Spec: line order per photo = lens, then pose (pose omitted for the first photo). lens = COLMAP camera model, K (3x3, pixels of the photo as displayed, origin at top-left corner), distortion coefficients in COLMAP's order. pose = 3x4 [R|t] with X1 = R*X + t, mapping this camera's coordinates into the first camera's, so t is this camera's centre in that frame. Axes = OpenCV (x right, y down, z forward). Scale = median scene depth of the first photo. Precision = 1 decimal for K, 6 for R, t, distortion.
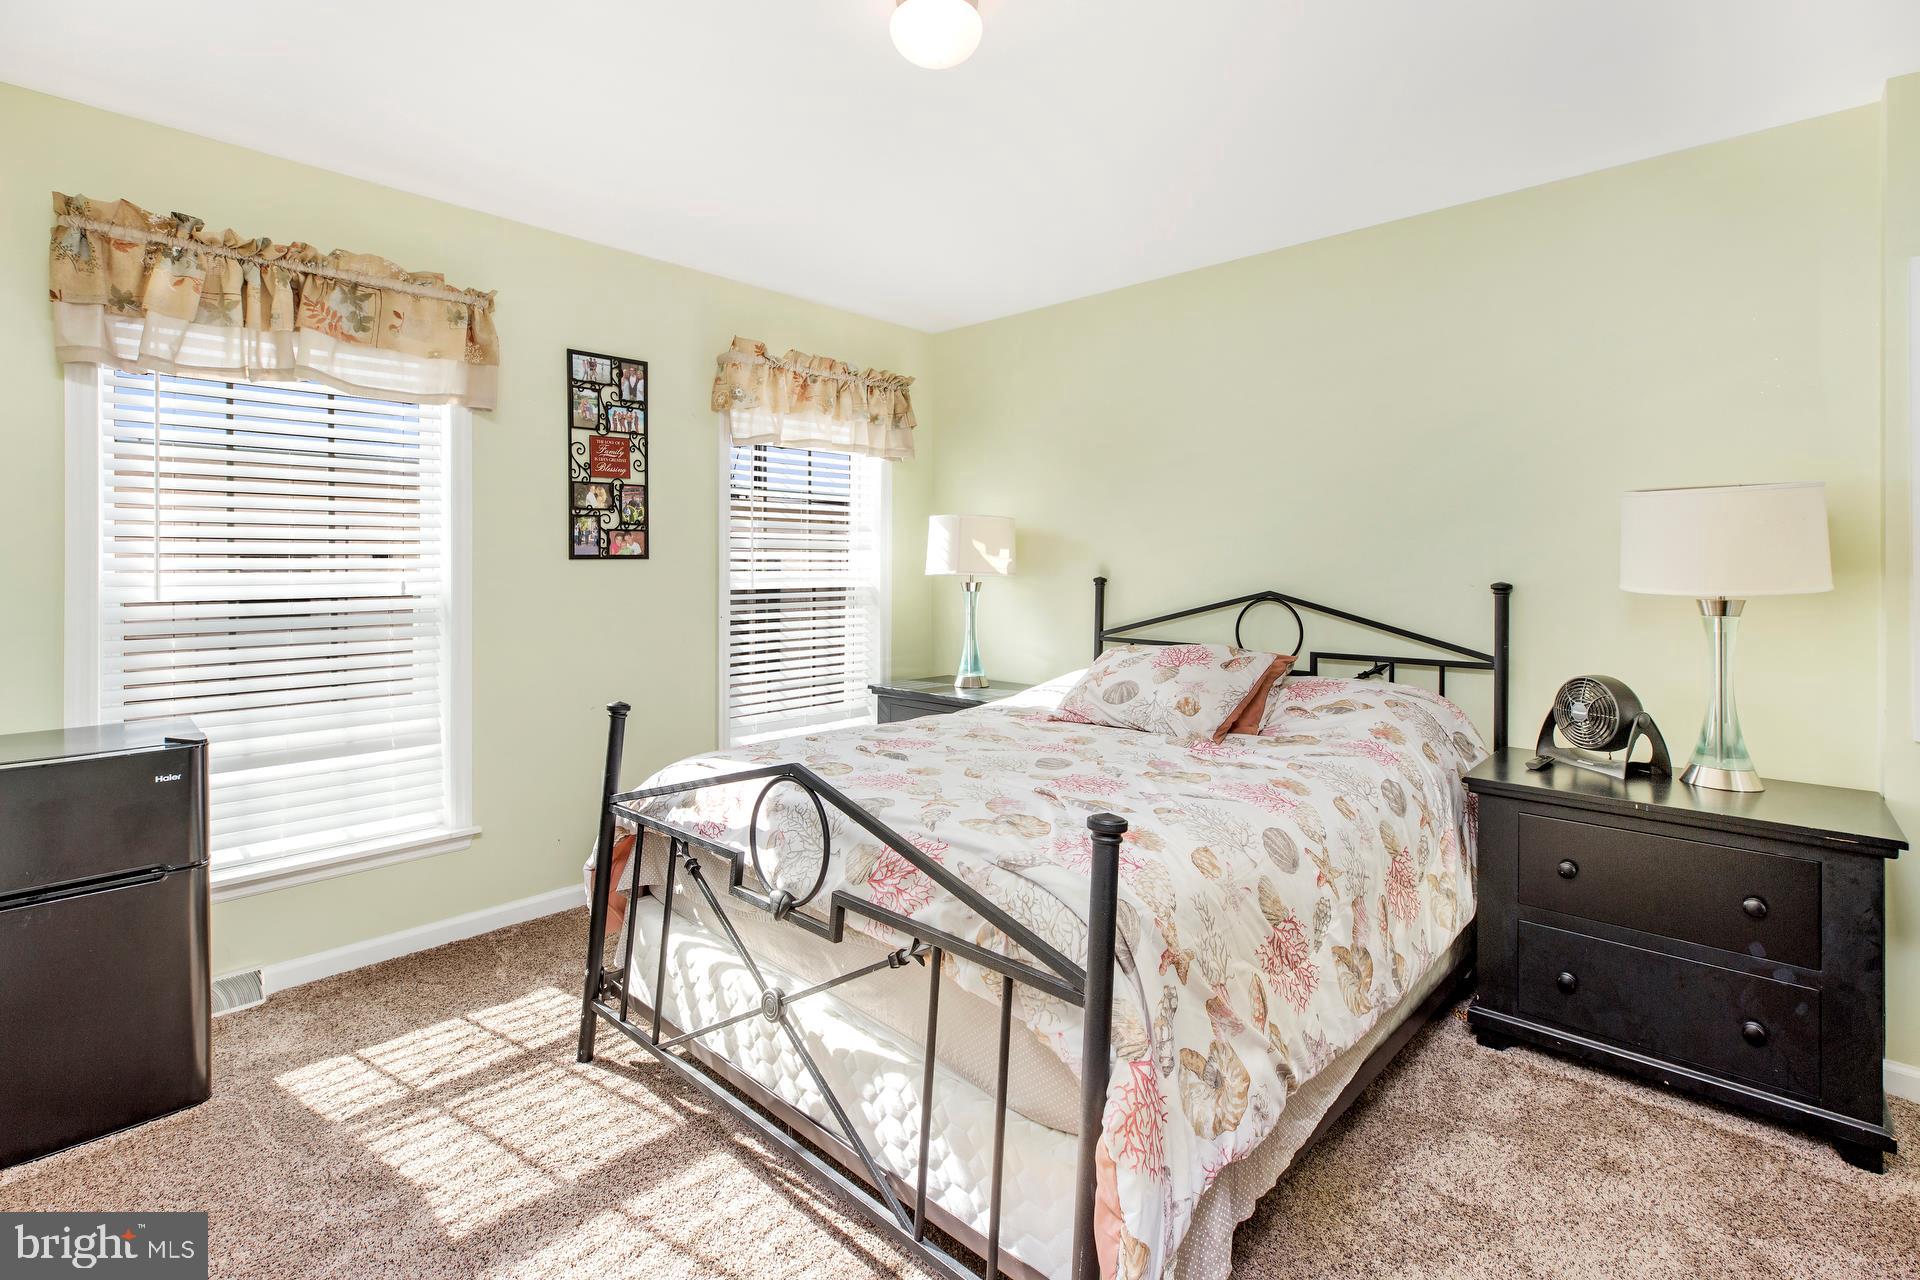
lens RADIAL K [[873.3, 0, 964.8], [0, 873.3, 574.6], [0, 0, 1]] dist [0.009769, 0.000051]
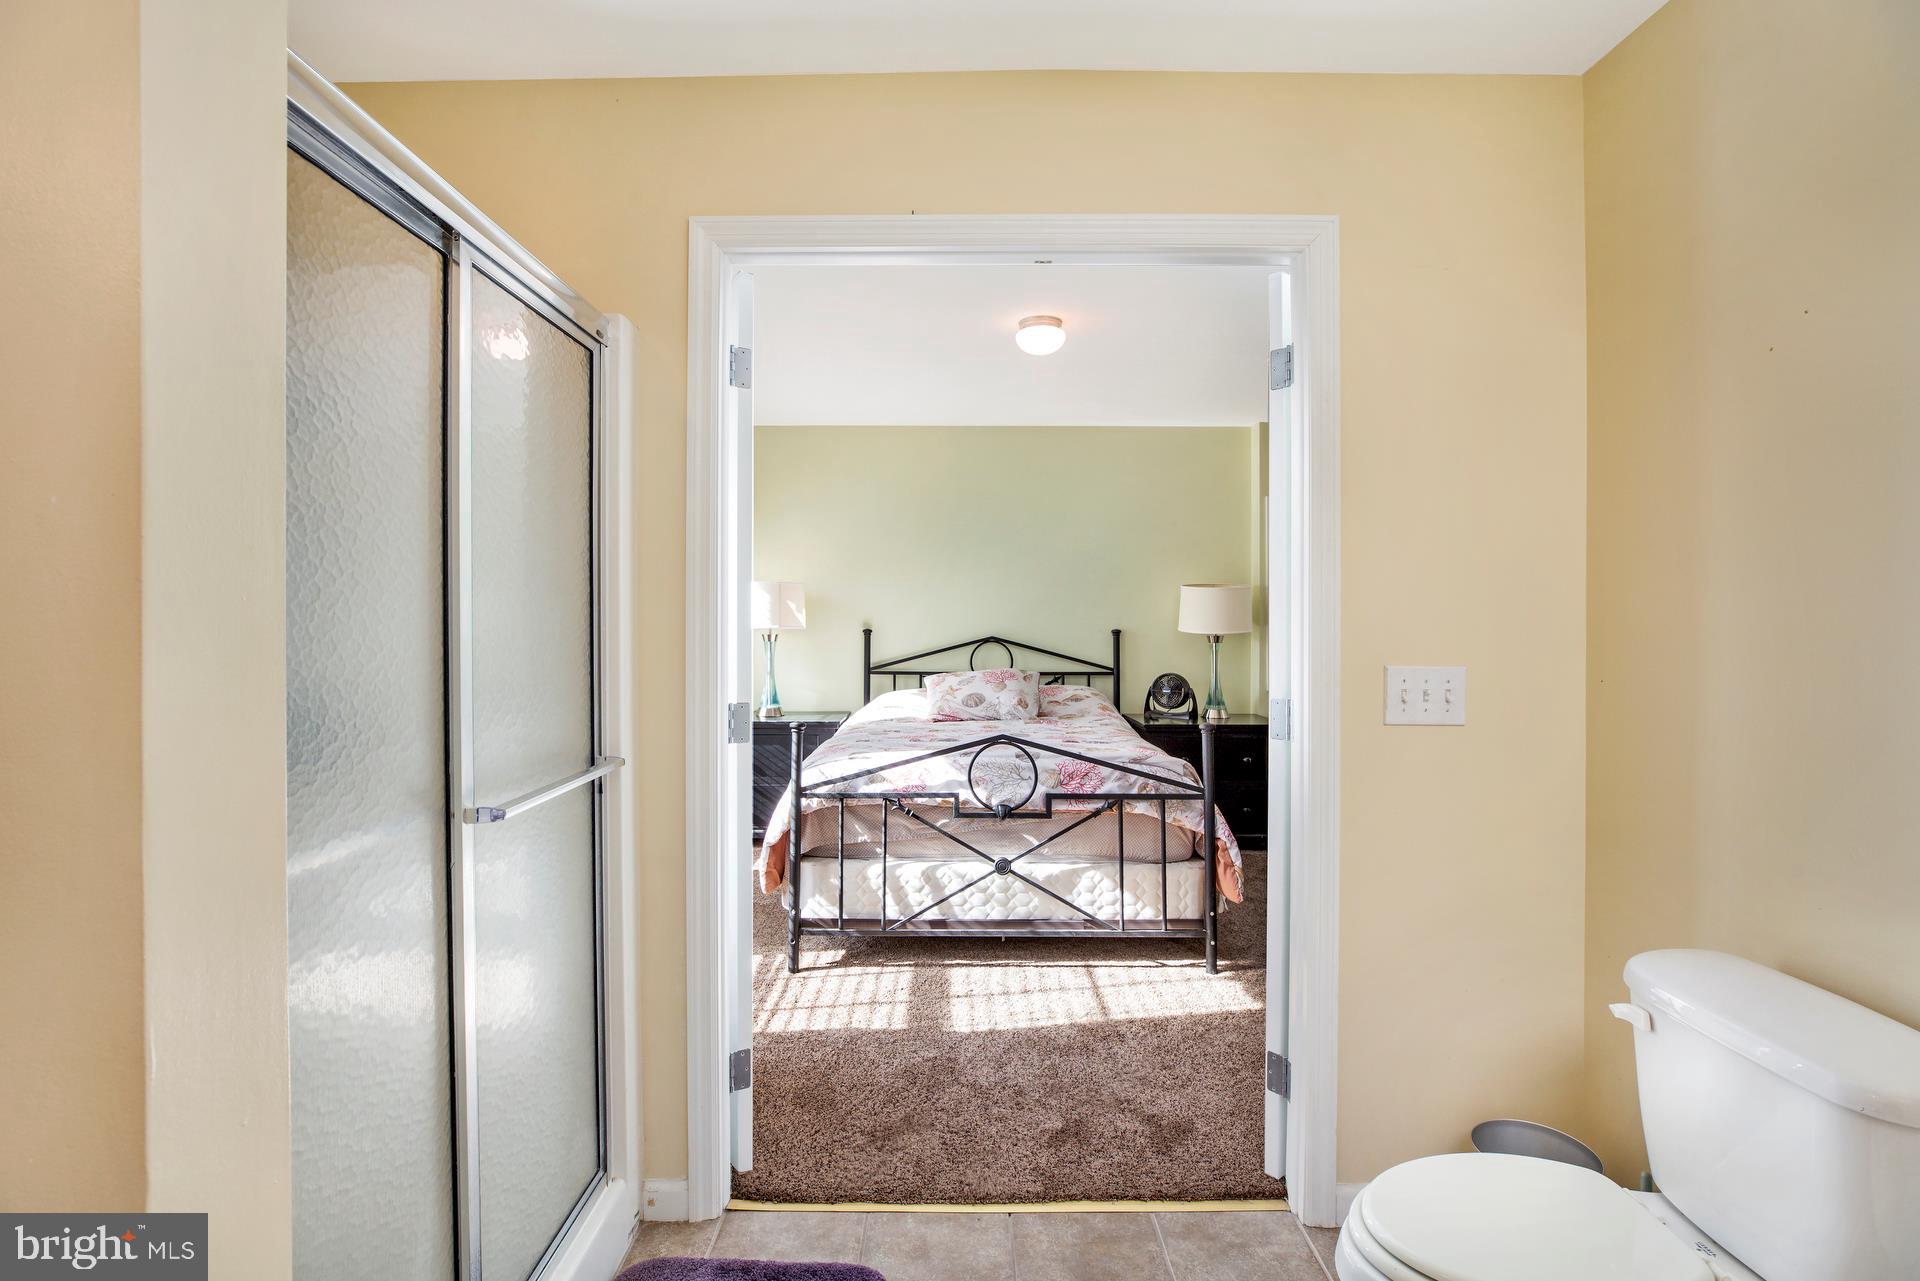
lens RADIAL K [[873.3, 0, 959.4], [0, 873.3, 630.5], [0, 0, 1]] dist [0.009769, 0.000051]
pose [[0.738609, -0.015441, 0.673957, -1.107774], [0.008159, 0.999869, 0.013966, -0.020721], [-0.674085, -0.004816, 0.738638, -0.211817]]
